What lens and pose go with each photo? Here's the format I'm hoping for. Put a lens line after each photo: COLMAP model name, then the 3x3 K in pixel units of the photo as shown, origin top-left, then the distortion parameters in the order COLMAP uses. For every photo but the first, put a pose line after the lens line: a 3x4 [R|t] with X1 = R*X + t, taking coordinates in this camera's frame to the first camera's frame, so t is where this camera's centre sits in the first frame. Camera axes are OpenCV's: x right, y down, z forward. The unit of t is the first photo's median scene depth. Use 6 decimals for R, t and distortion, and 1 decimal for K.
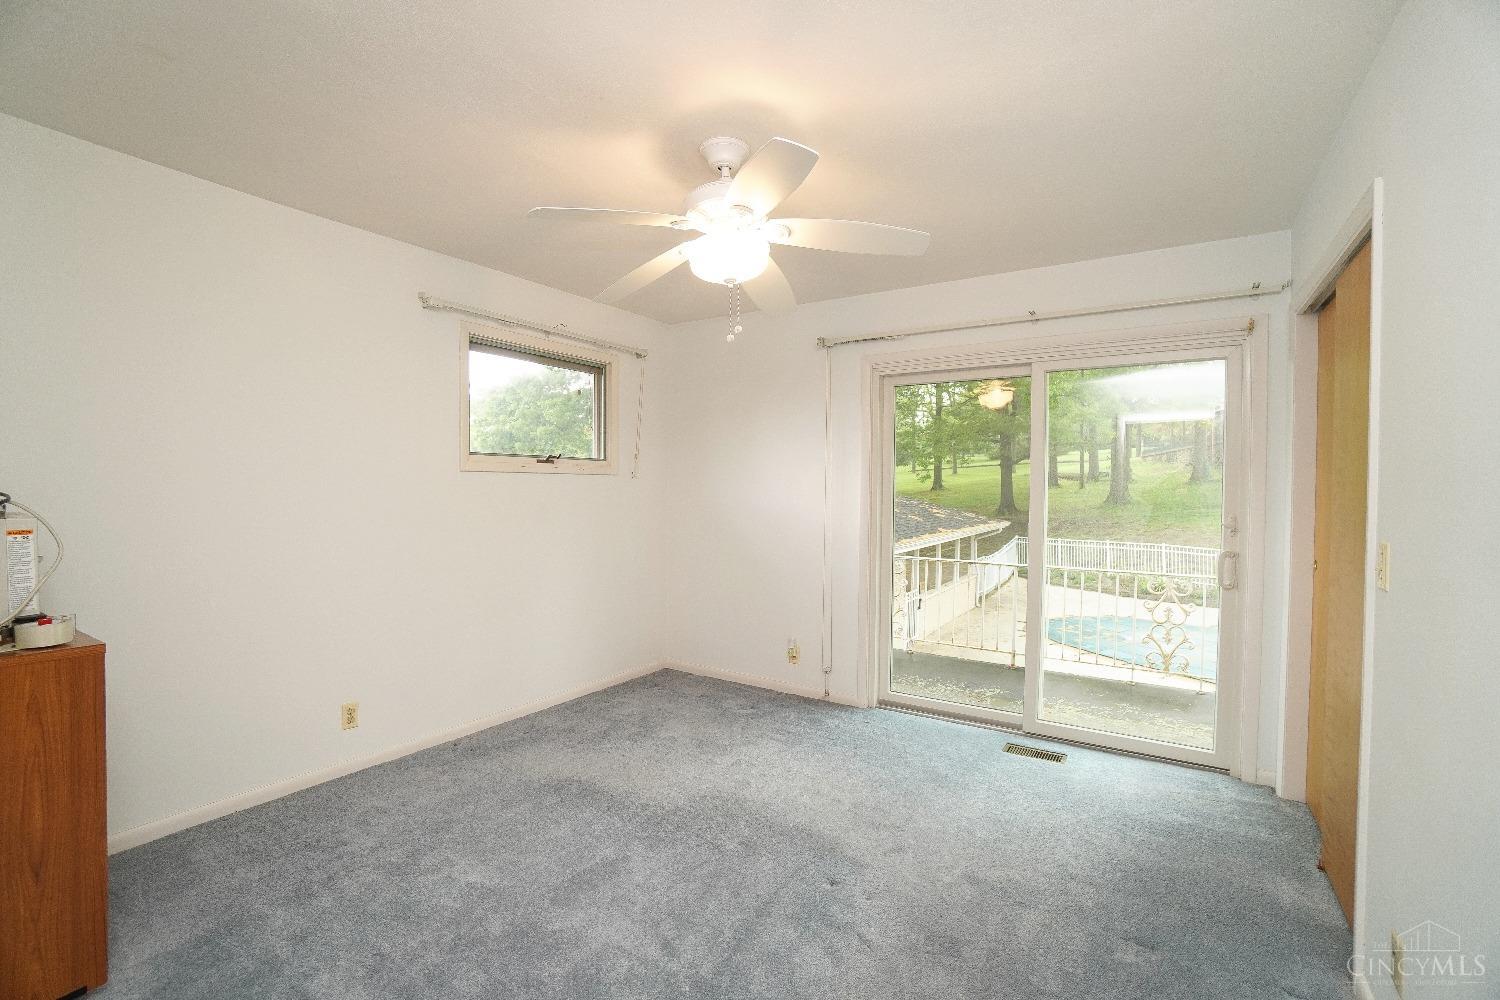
lens RADIAL K [[655.9, 0, 746.1], [0, 655.9, 492.6], [0, 0, 1]] dist [-0.023063, -0.000143]
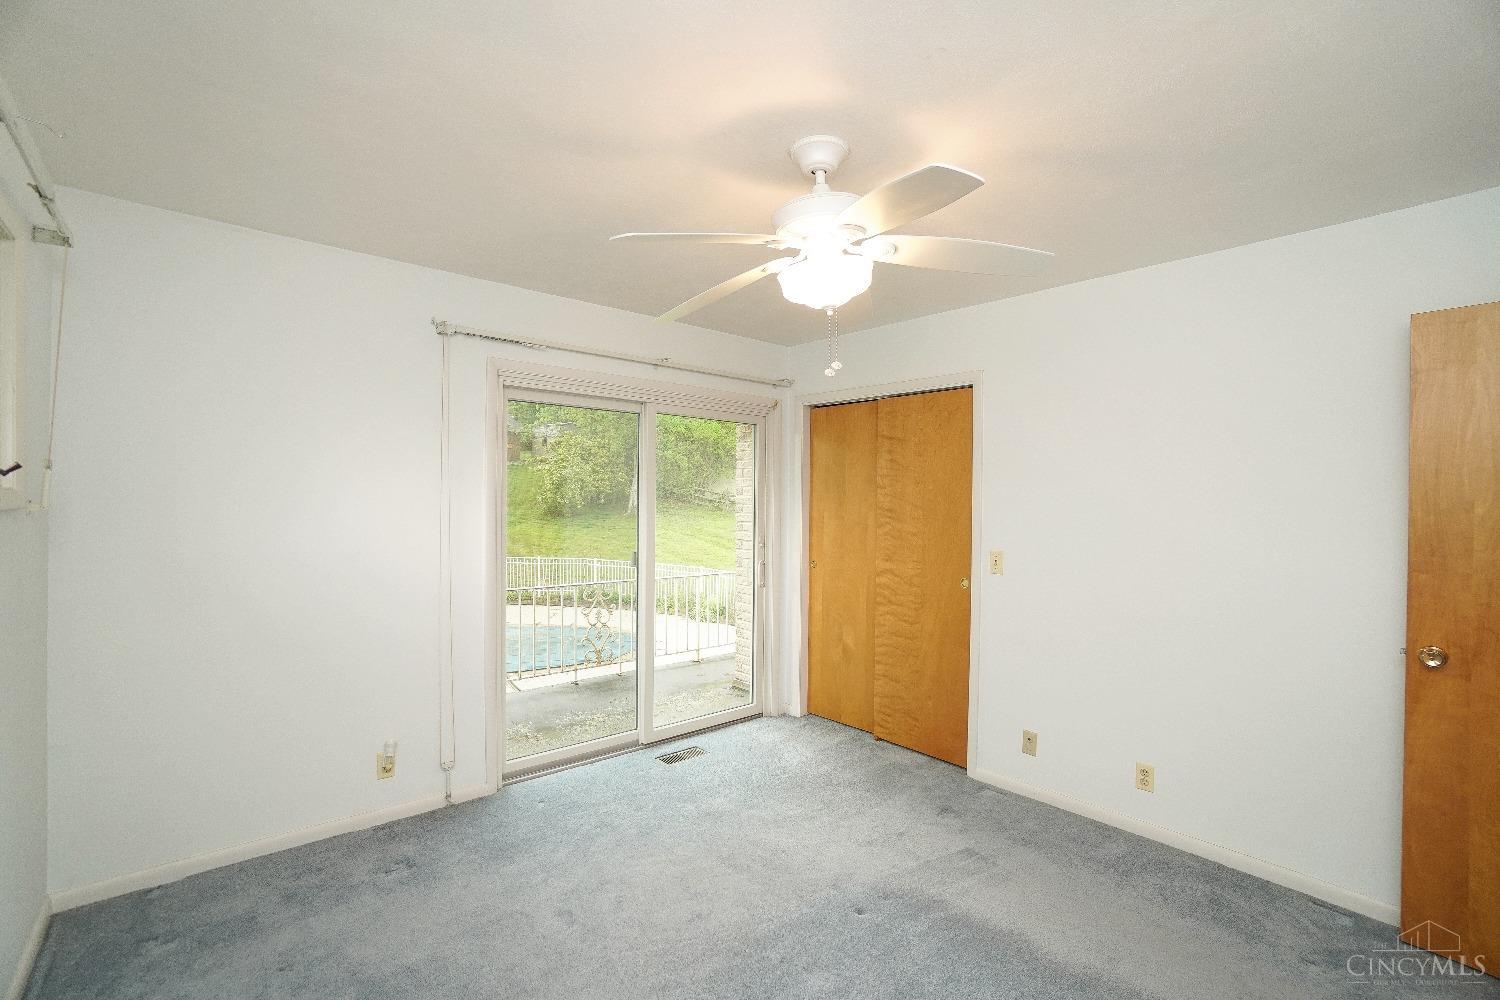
lens RADIAL K [[655.9, 0, 745.9], [0, 655.9, 503.9], [0, 0, 1]] dist [-0.023063, -0.000143]
pose [[0.311191, -0.009749, 0.950297, -0.479517], [0.000139, 0.999948, 0.010212, -0.036805], [-0.950347, -0.003046, 0.311176, 0.444180]]
